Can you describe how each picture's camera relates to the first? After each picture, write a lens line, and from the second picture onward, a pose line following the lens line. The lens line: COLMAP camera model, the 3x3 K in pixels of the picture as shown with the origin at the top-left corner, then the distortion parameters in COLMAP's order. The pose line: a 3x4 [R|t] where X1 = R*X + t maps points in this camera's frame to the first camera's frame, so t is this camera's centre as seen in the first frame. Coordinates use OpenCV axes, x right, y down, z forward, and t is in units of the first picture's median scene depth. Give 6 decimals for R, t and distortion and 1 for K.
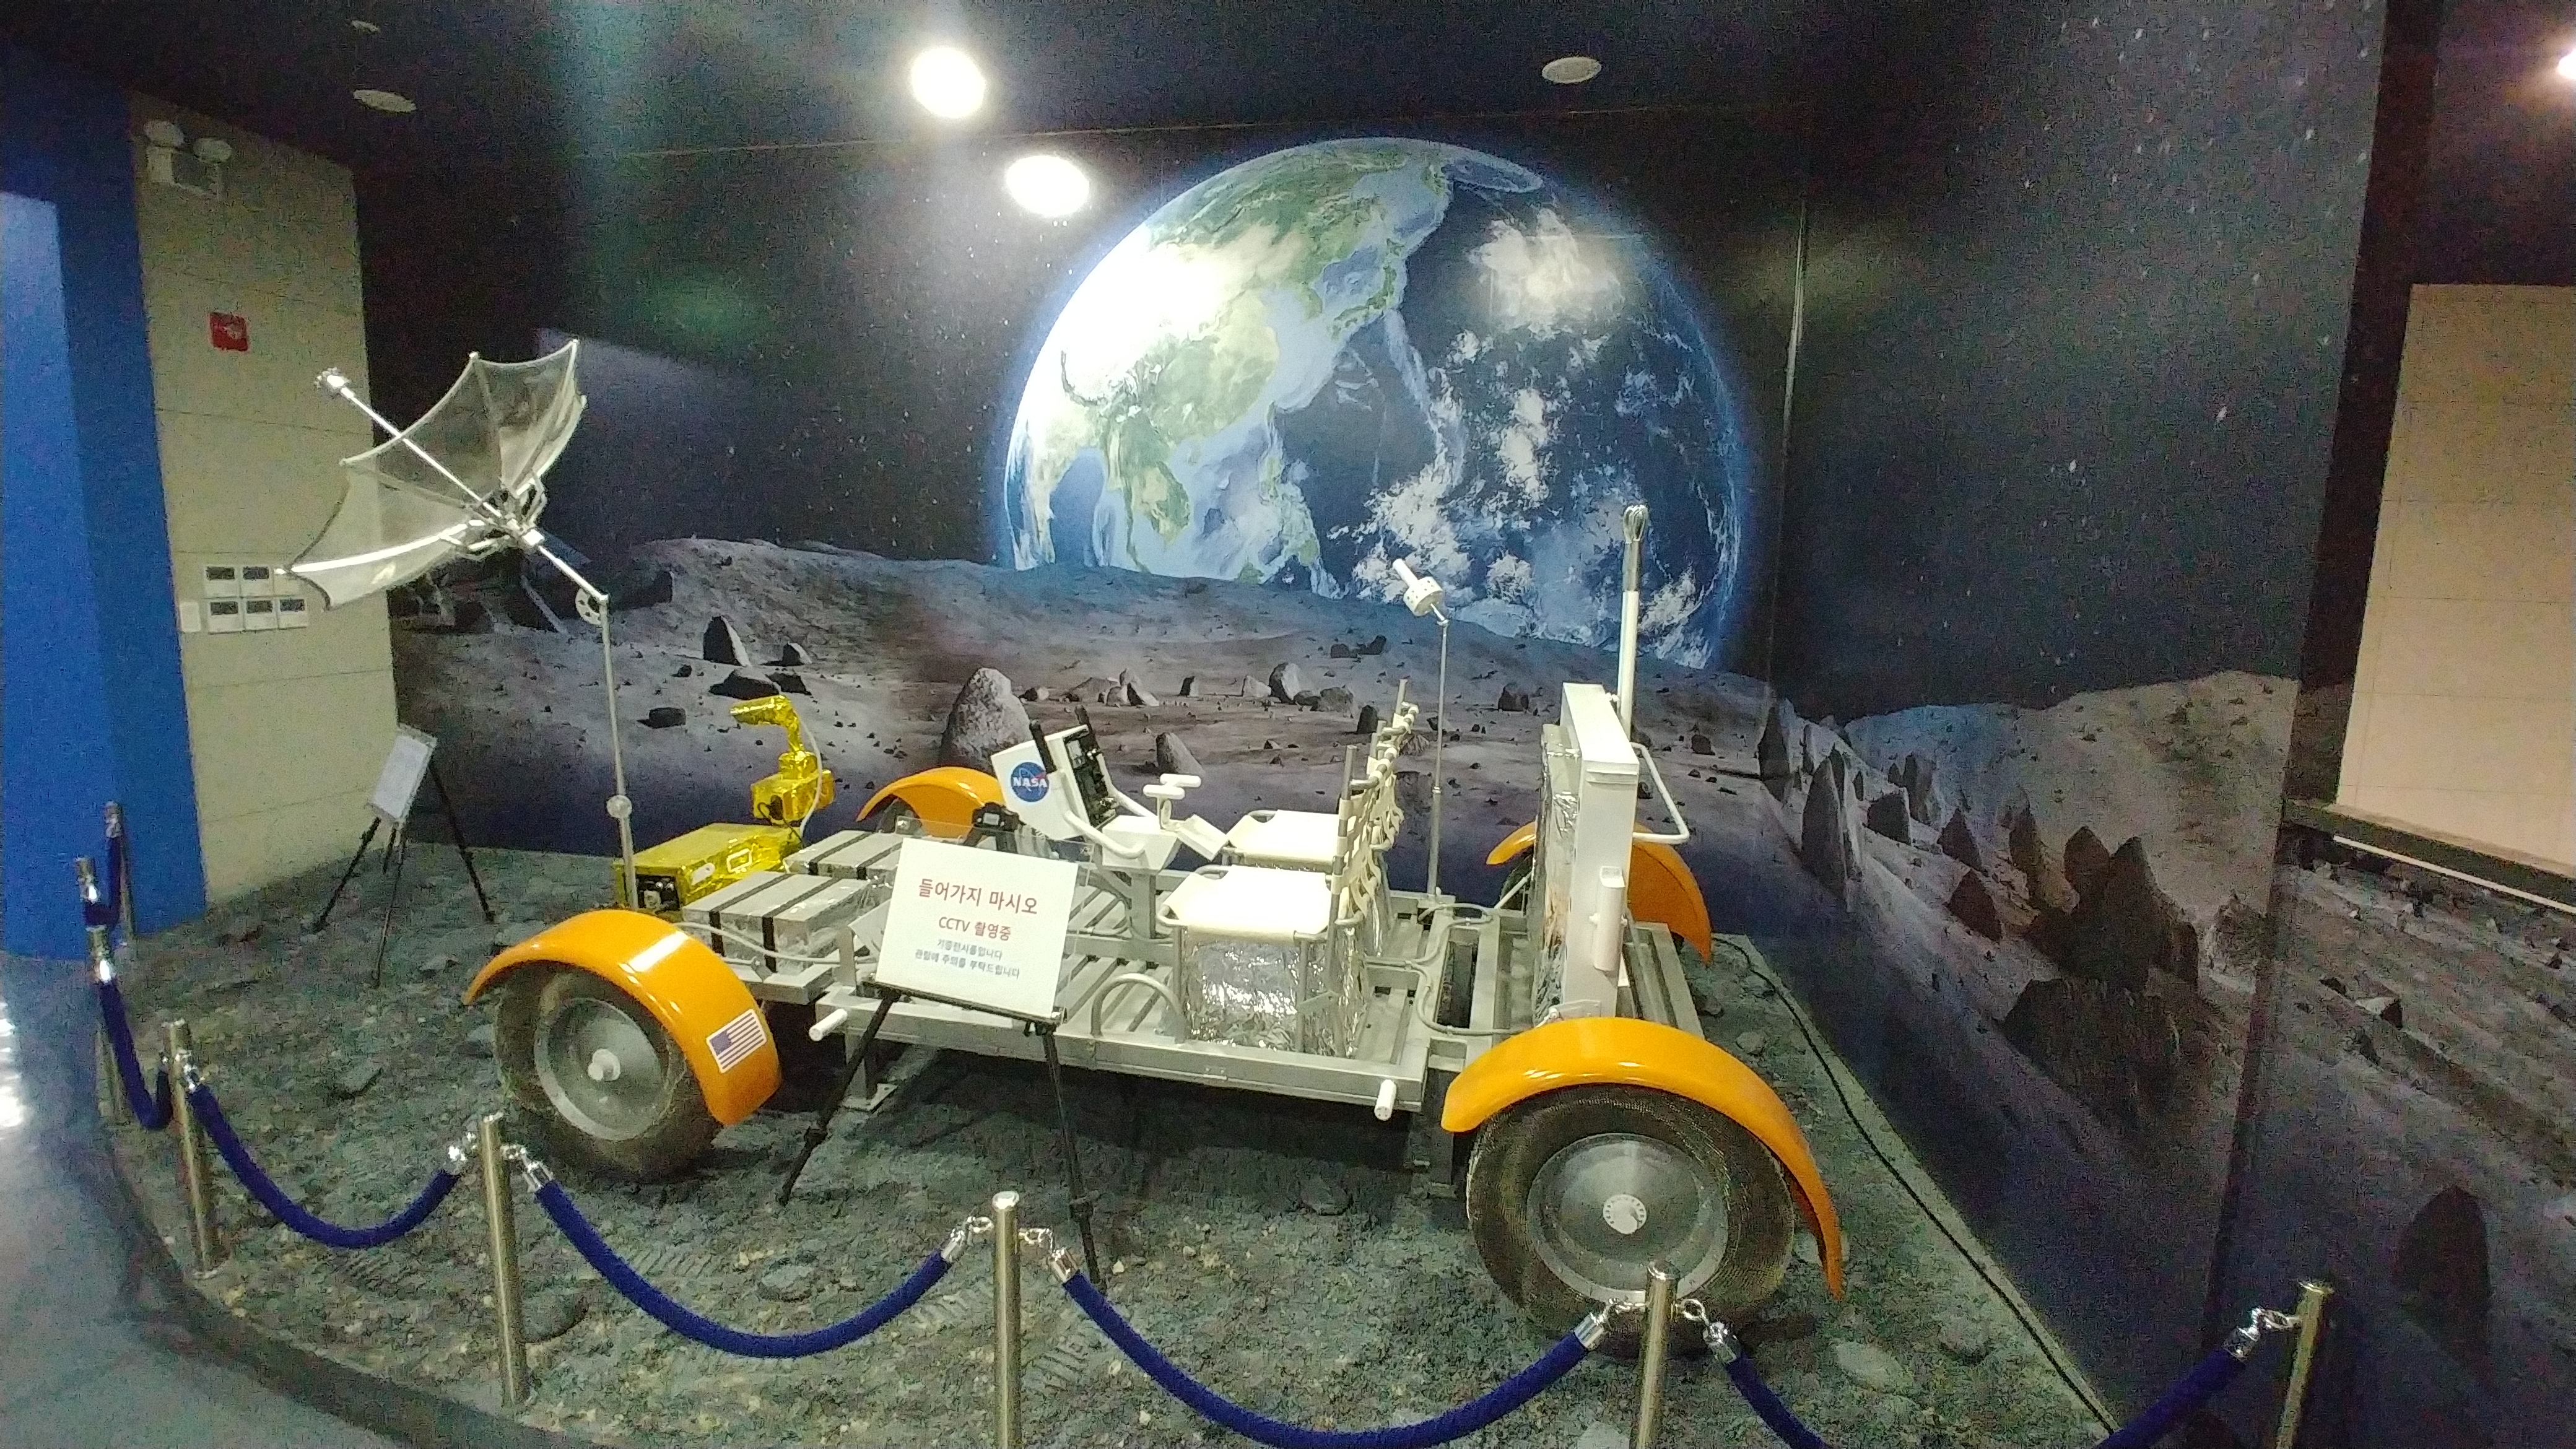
lens RADIAL K [[1106.0, 0, 1288.0], [0, 1106.0, 724.5], [0, 0, 1]] dist [-0.025790, -0.000351]
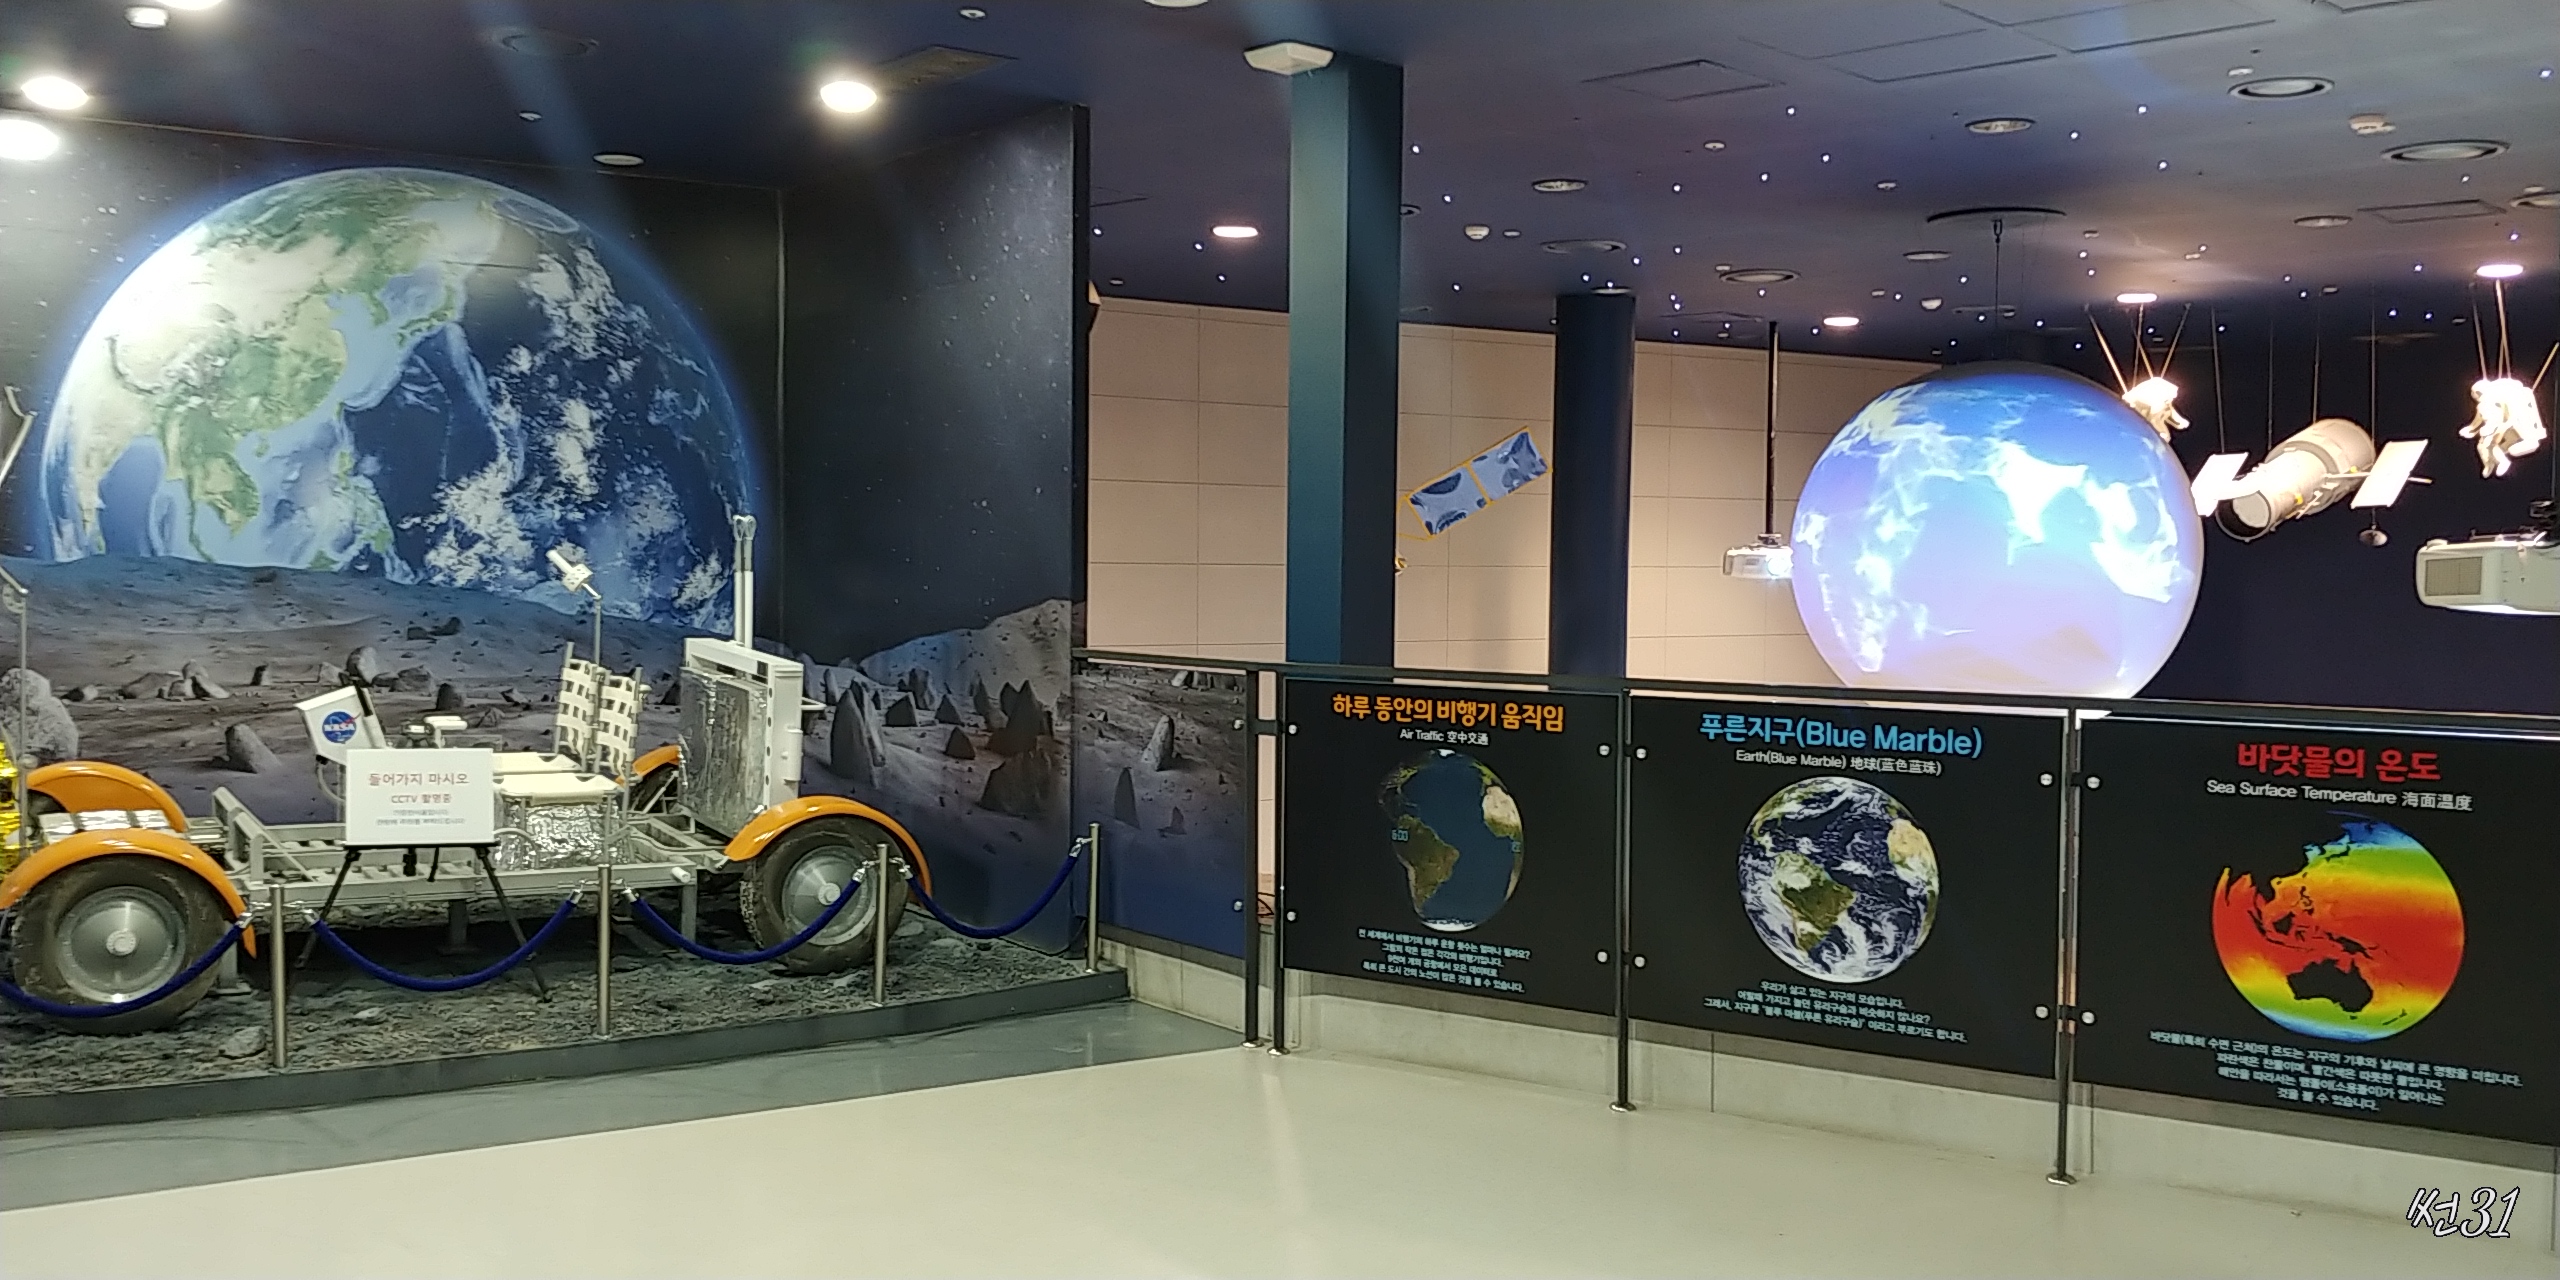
lens RADIAL K [[2598.6, 0, 1280.0], [0, 2598.6, 640.0], [0, 0, 1]] dist [0.008917, -0.263490]
pose [[0.731650, -0.035332, 0.680764, -1.062684], [0.098503, 0.993654, -0.054294, 0.159827], [-0.674526, 0.106782, 0.730488, -1.402615]]
